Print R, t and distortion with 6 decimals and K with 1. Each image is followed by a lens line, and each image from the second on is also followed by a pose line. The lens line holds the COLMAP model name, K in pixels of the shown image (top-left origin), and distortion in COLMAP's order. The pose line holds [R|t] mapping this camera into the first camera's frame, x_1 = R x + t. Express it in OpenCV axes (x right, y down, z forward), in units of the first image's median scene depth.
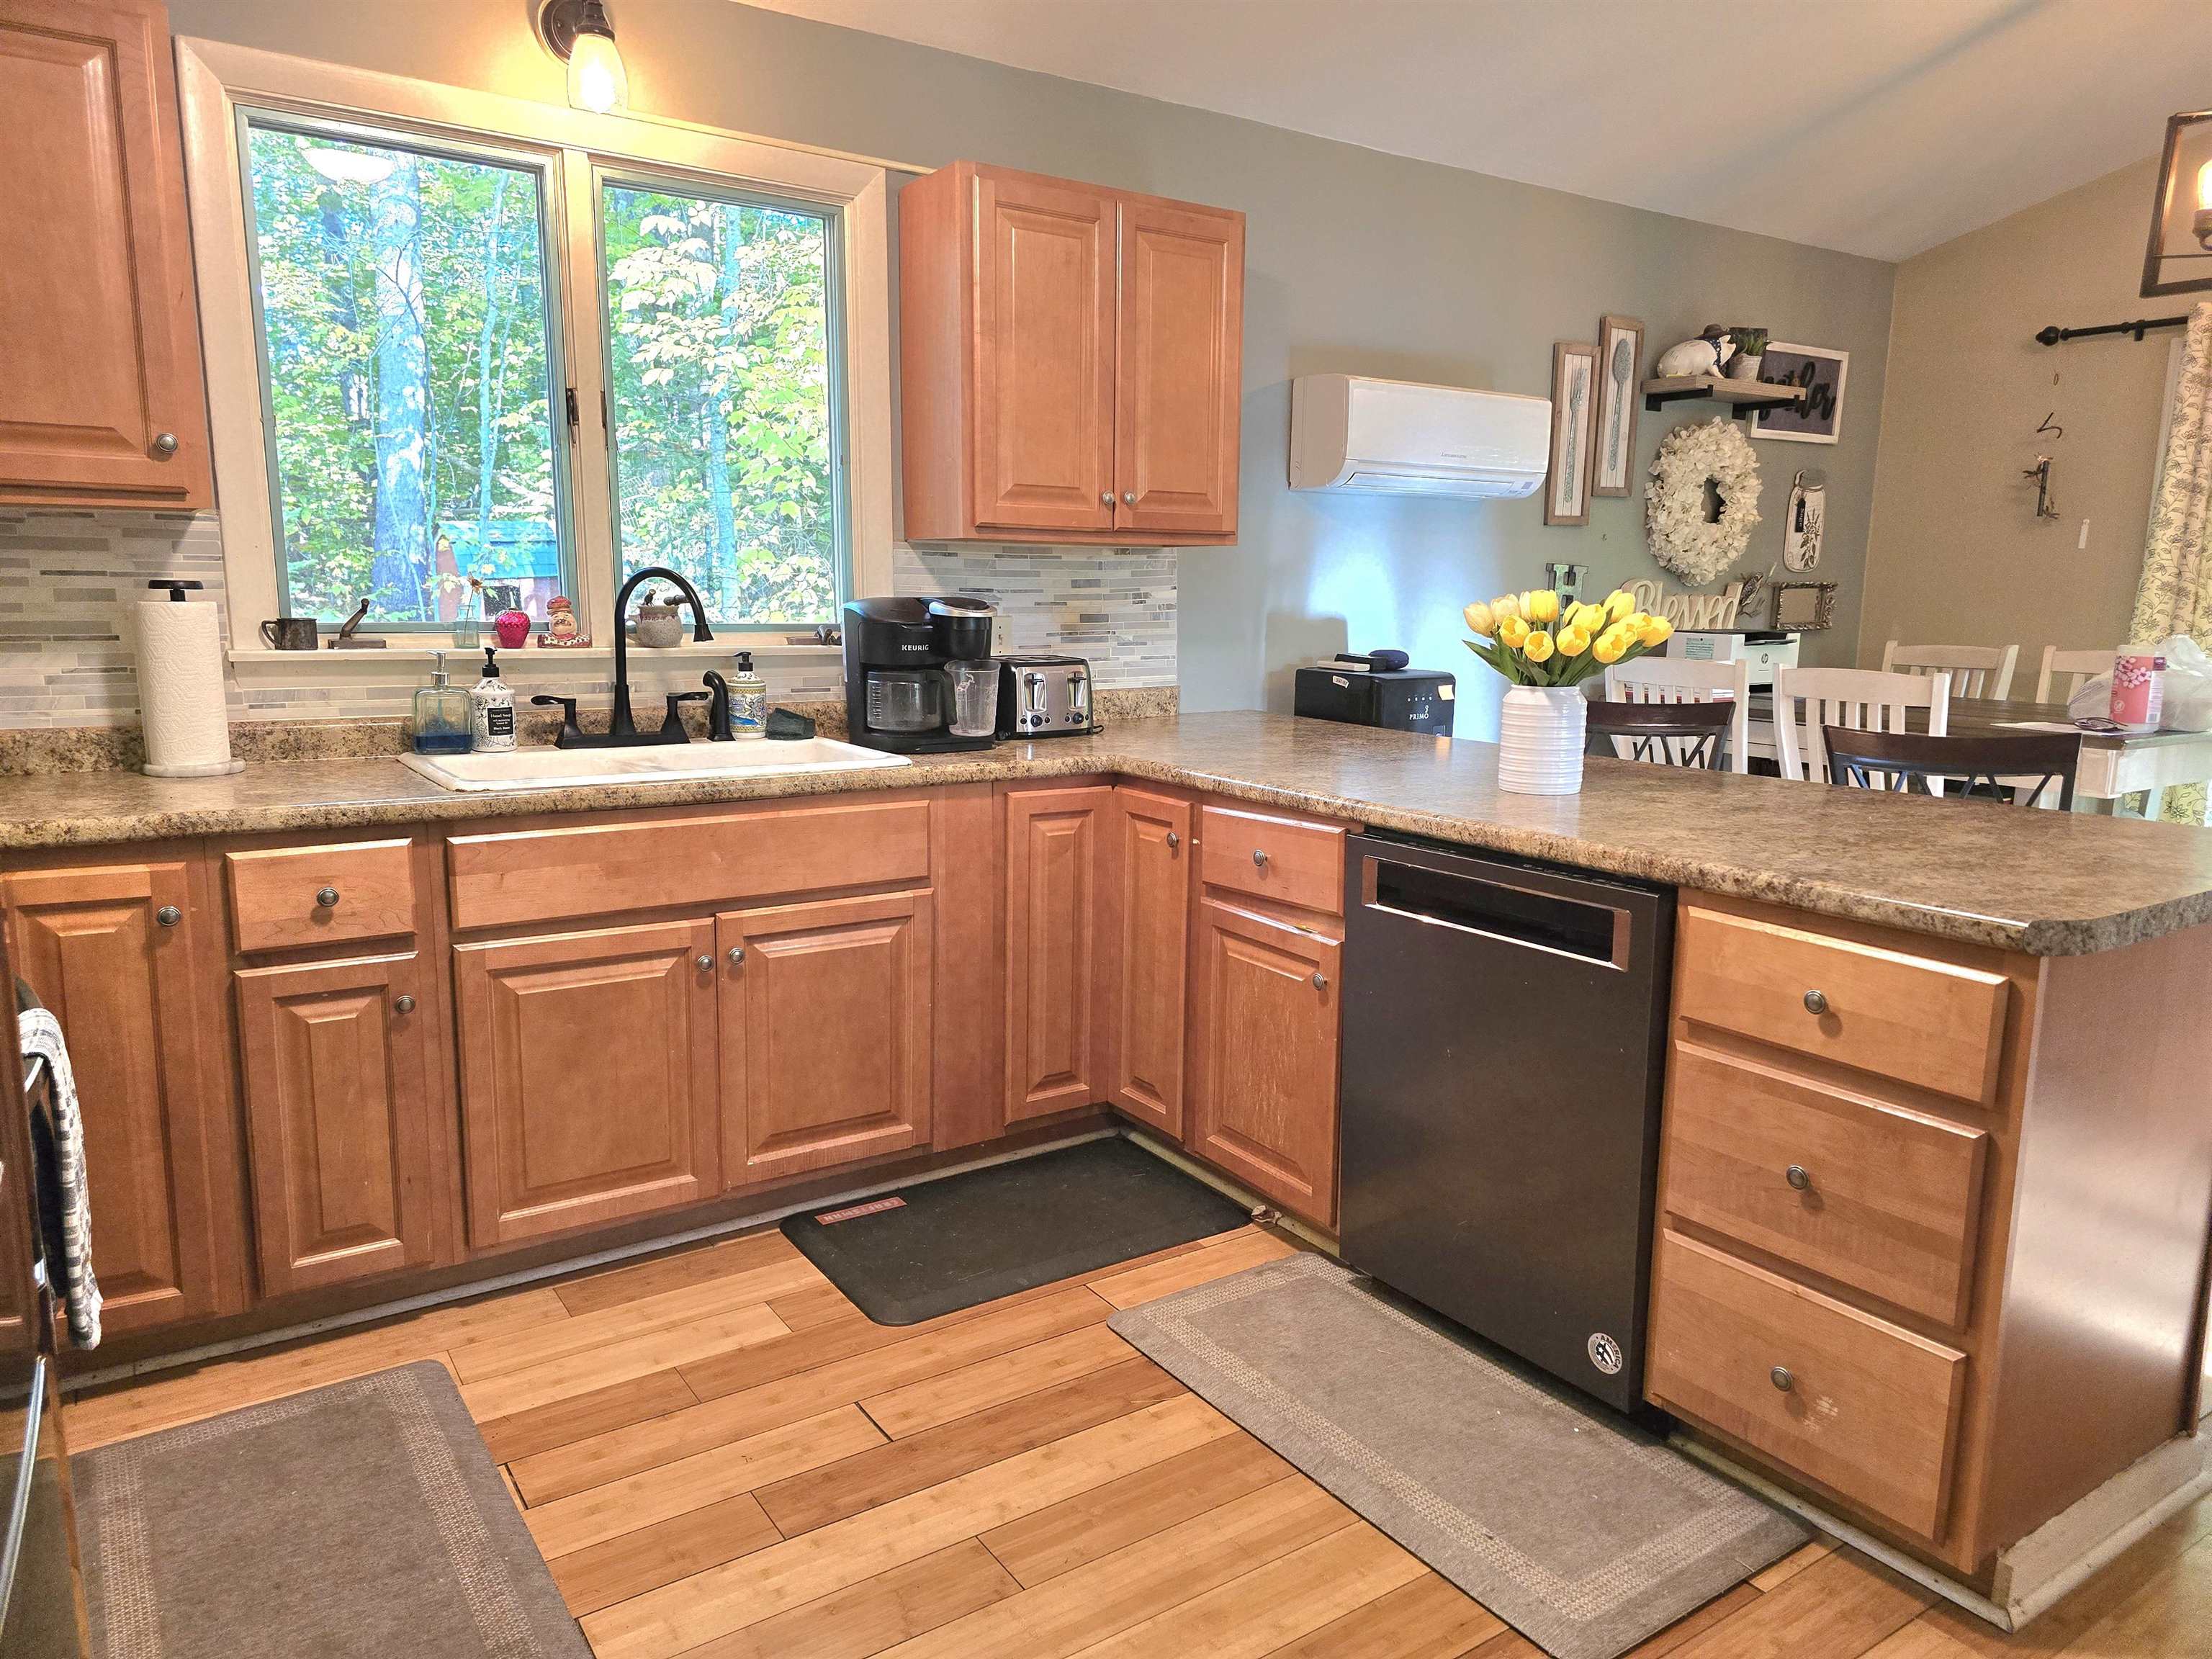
lens RADIAL K [[1476.7, 0, 1137.6], [0, 1476.7, 842.5], [0, 0, 1]] dist [0.069246, -0.059444]
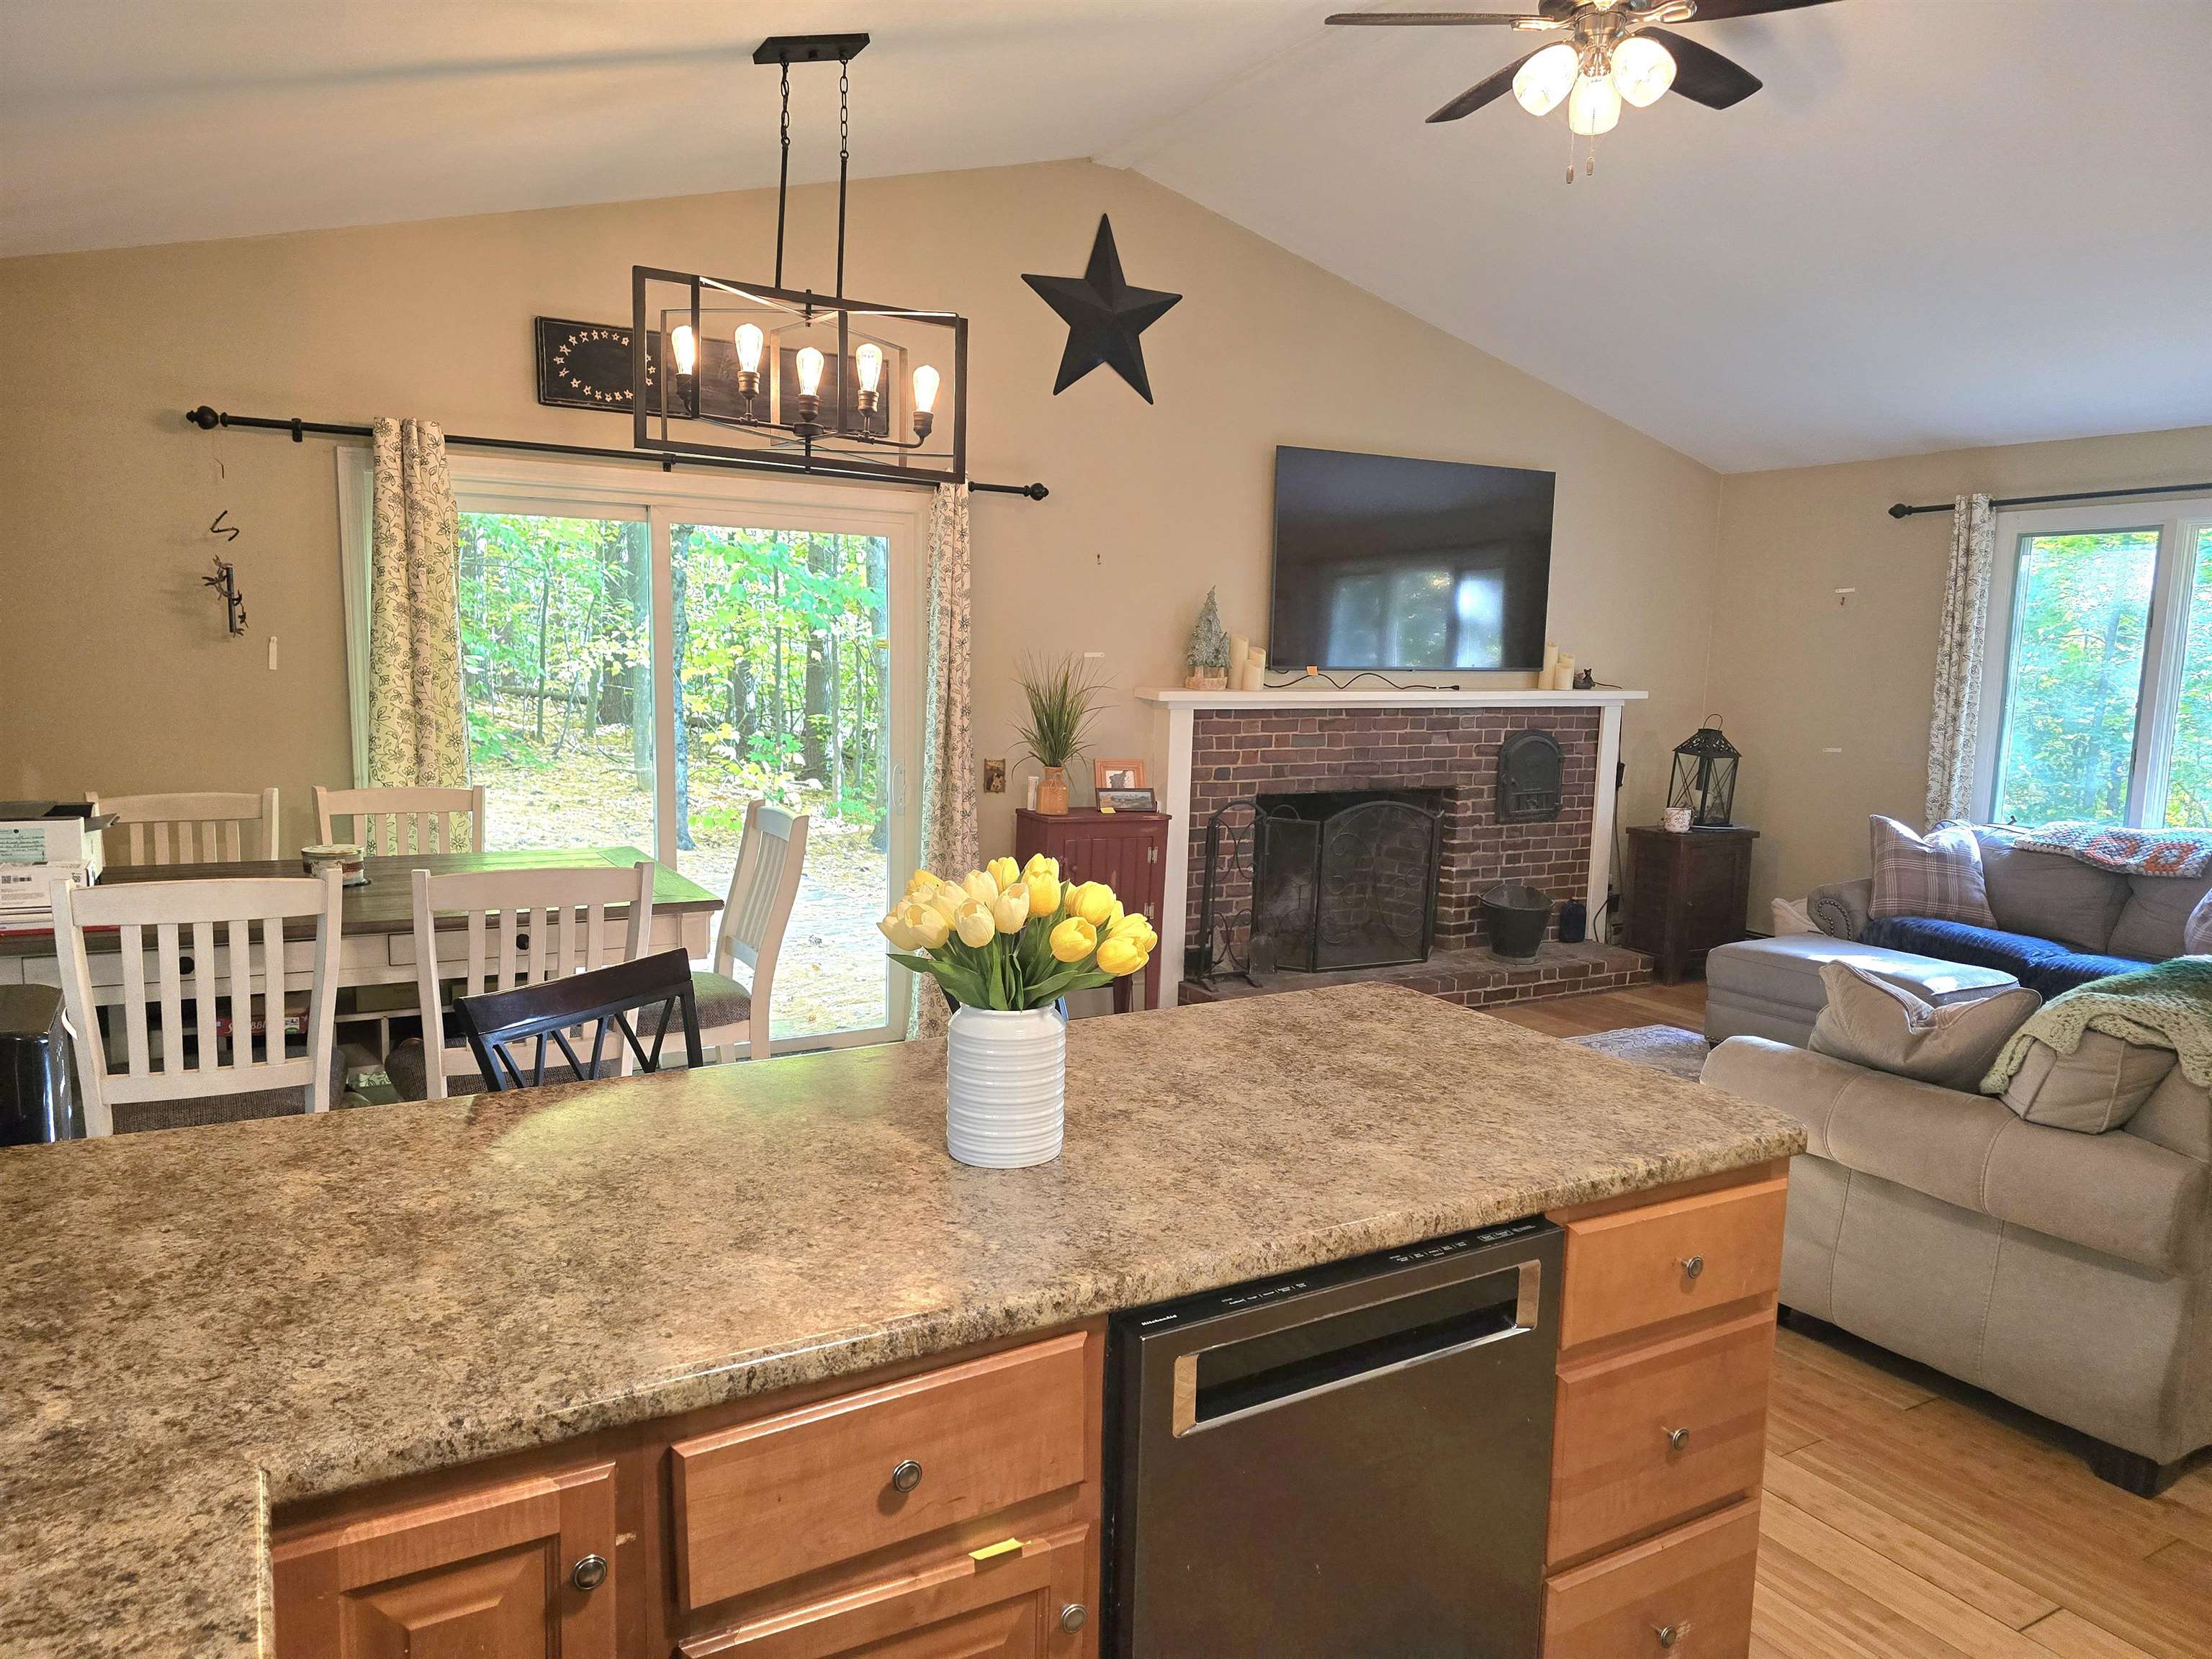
lens RADIAL K [[1476.7, 0, 1091.0], [0, 1476.7, 840.6], [0, 0, 1]] dist [0.069246, -0.059444]
pose [[0.088000, -0.137035, 0.986650, -0.306288], [0.150768, 0.980914, 0.122791, -0.203091], [-0.984645, 0.137949, 0.106981, 0.690866]]
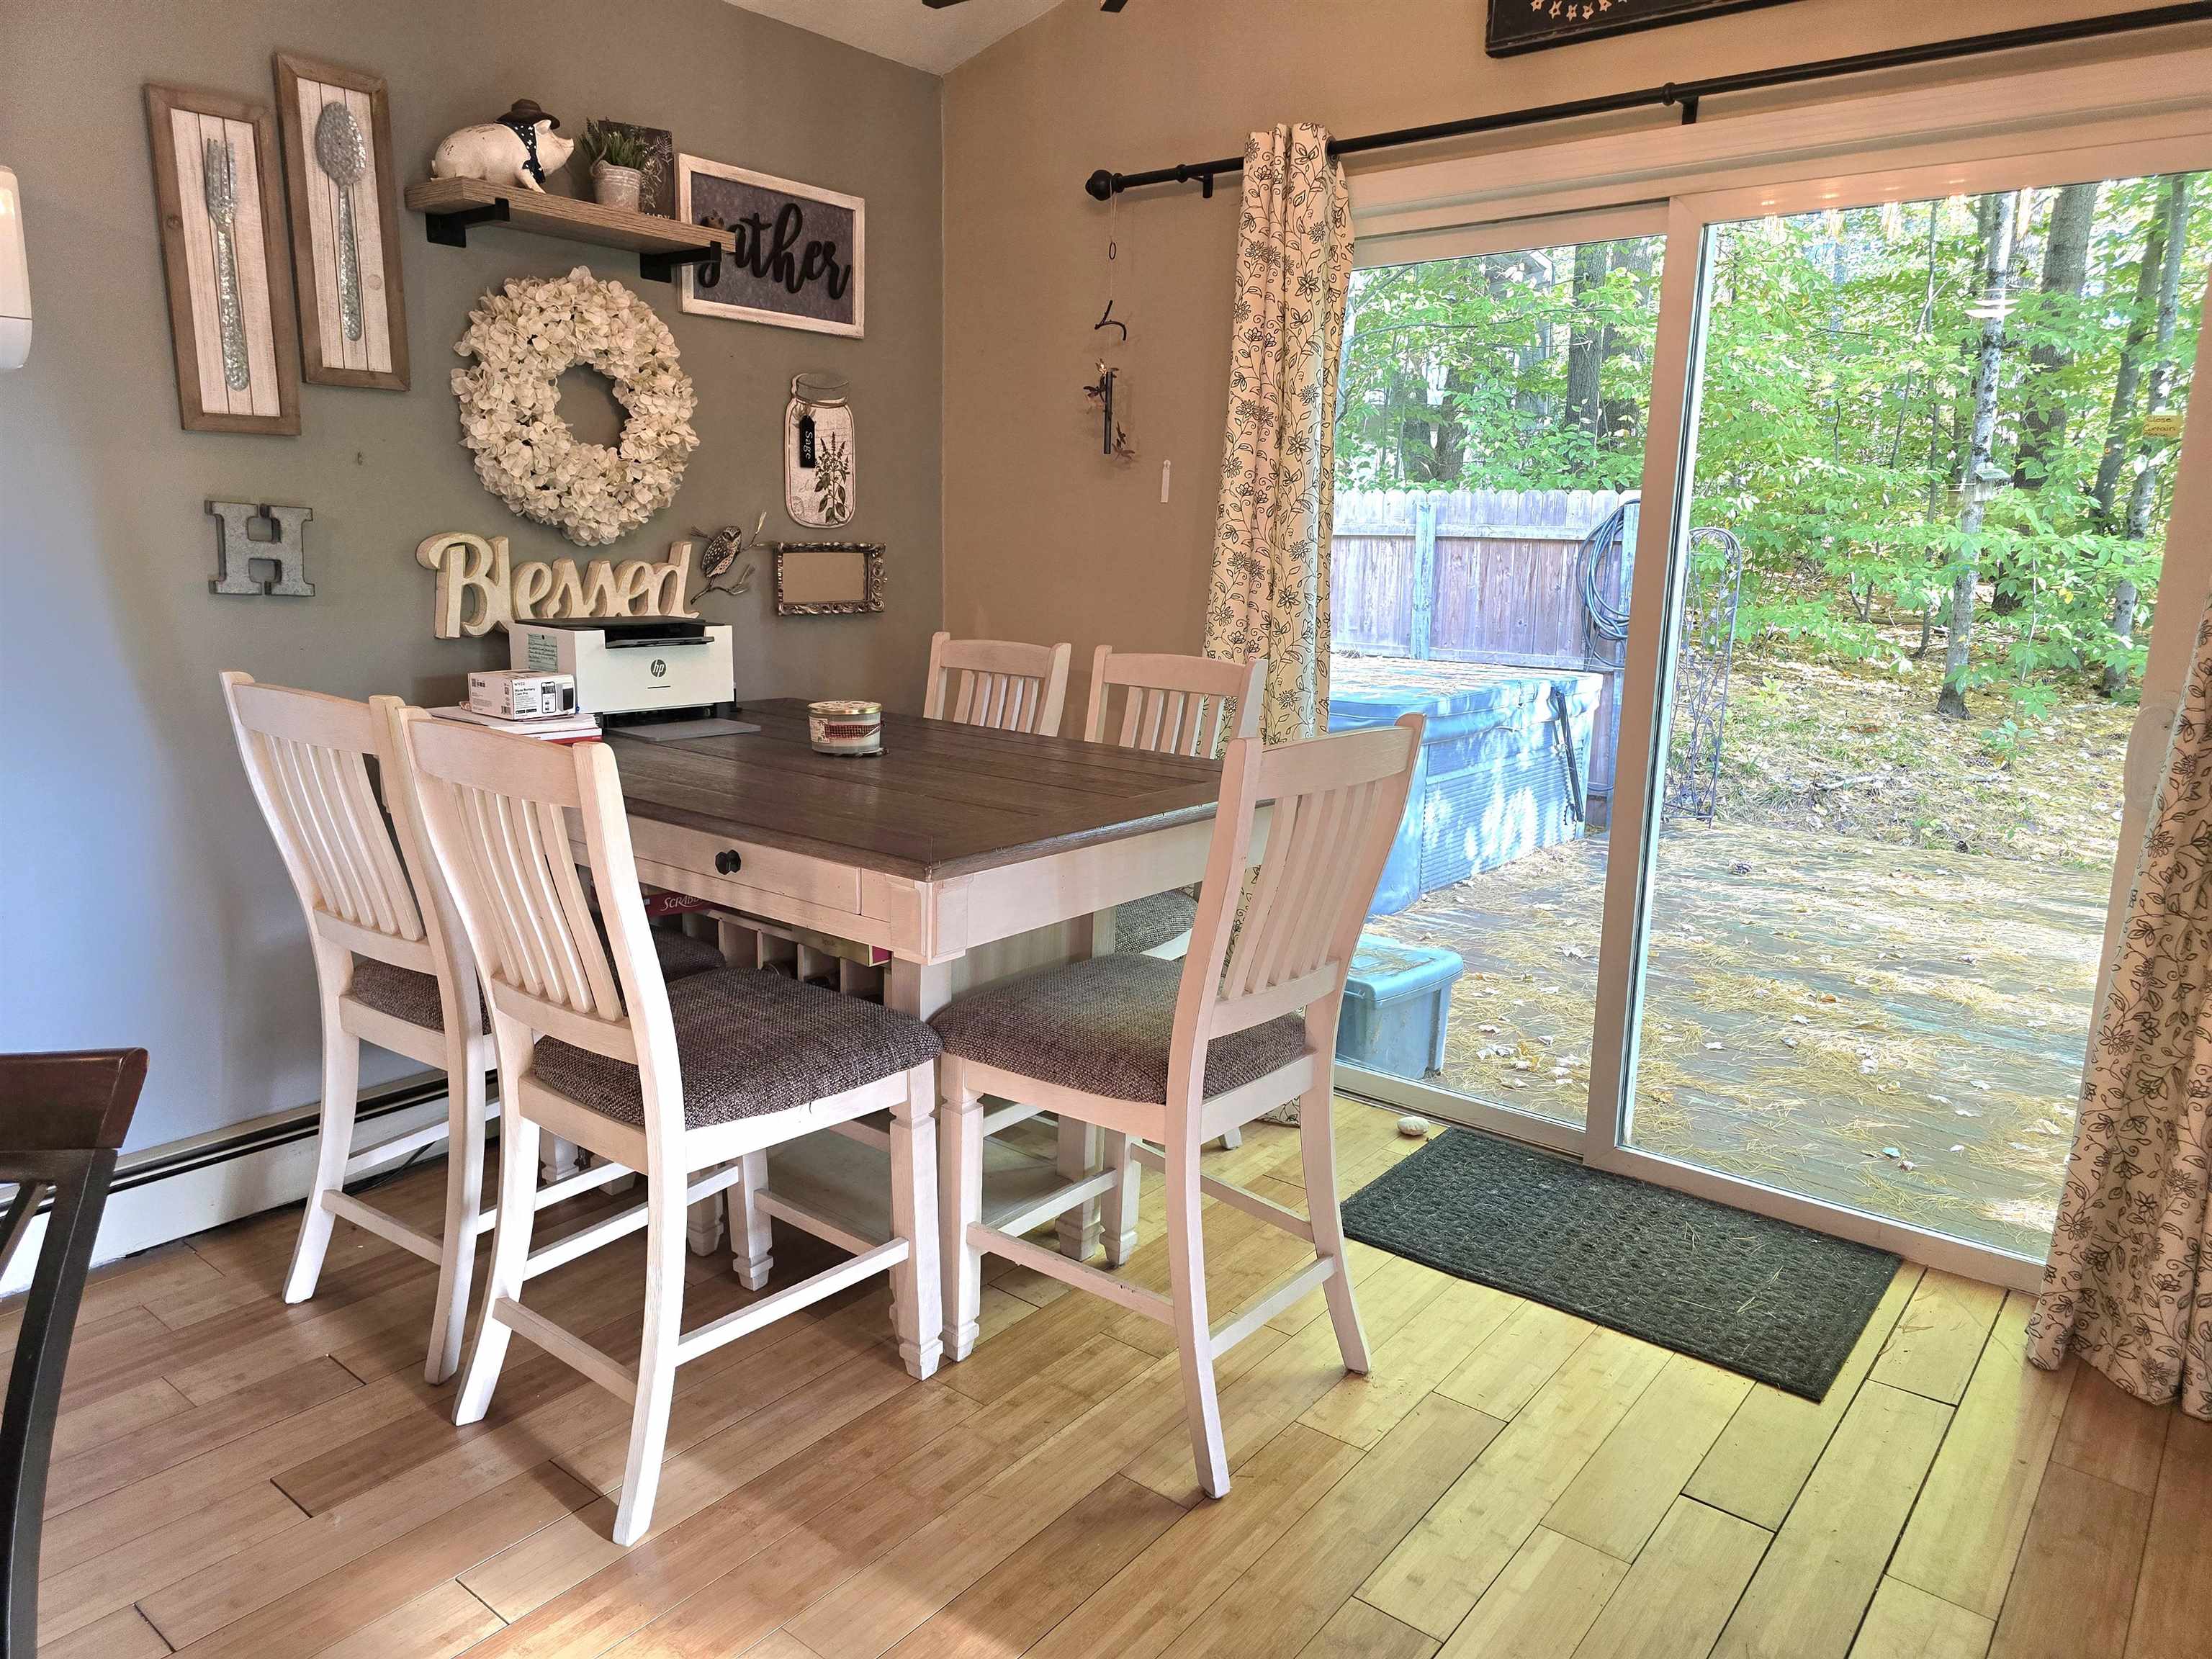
lens RADIAL K [[1476.7, 0, 1110.2], [0, 1476.7, 834.8], [0, 0, 1]] dist [0.069246, -0.059444]
pose [[0.957674, -0.044571, 0.284383, 0.607204], [0.035708, 0.998704, 0.036278, -0.100569], [-0.285632, -0.024588, 0.958024, 0.515460]]
